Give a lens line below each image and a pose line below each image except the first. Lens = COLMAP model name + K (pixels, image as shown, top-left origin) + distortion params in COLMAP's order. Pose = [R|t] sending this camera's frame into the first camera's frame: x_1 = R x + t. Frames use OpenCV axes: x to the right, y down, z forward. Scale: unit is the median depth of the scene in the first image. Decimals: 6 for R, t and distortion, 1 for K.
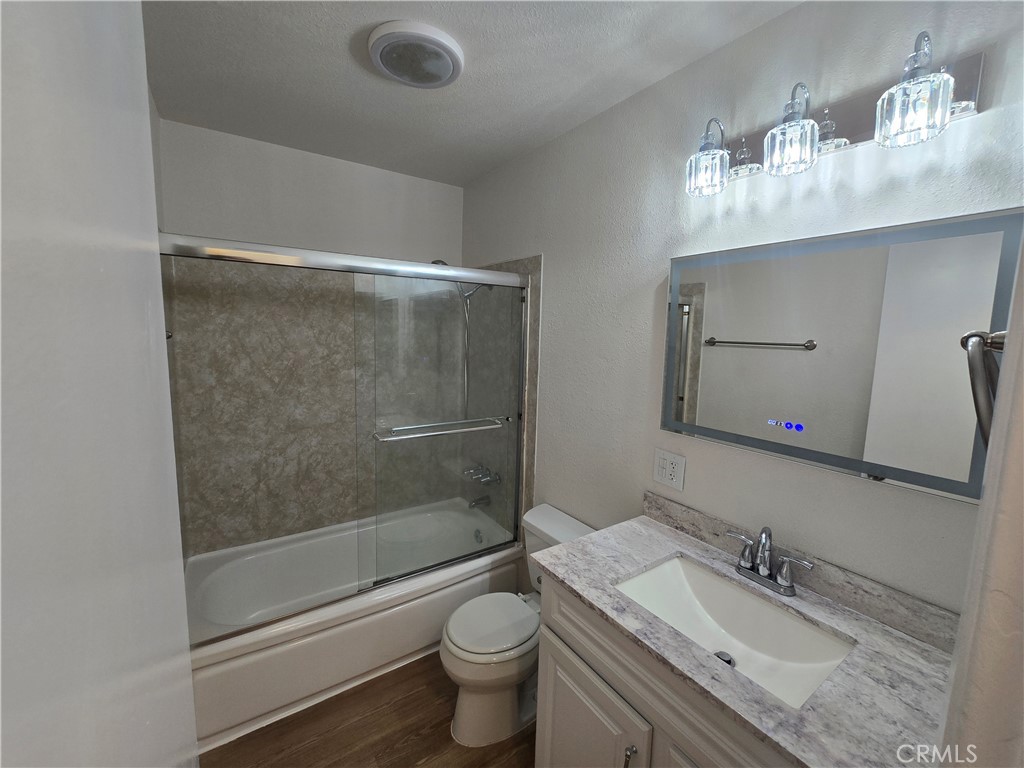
lens RADIAL K [[420.9, 0, 512.9], [0, 420.9, 384.2], [0, 0, 1]] dist [-0.003502, -0.000069]
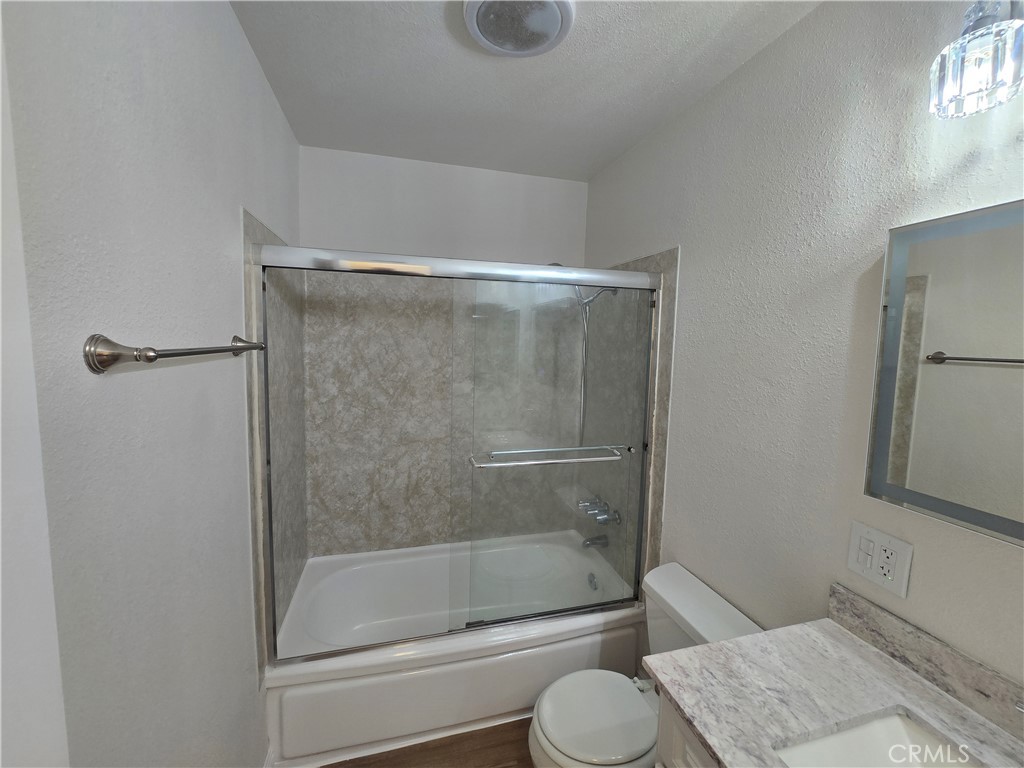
lens RADIAL K [[420.9, 0, 511.9], [0, 420.9, 379.5], [0, 0, 1]] dist [-0.003502, -0.000069]
pose [[0.948612, 0.027387, -0.315254, 0.025294], [-0.039216, 0.998742, -0.031239, -0.019342], [0.314002, 0.041997, 0.948493, 0.148106]]
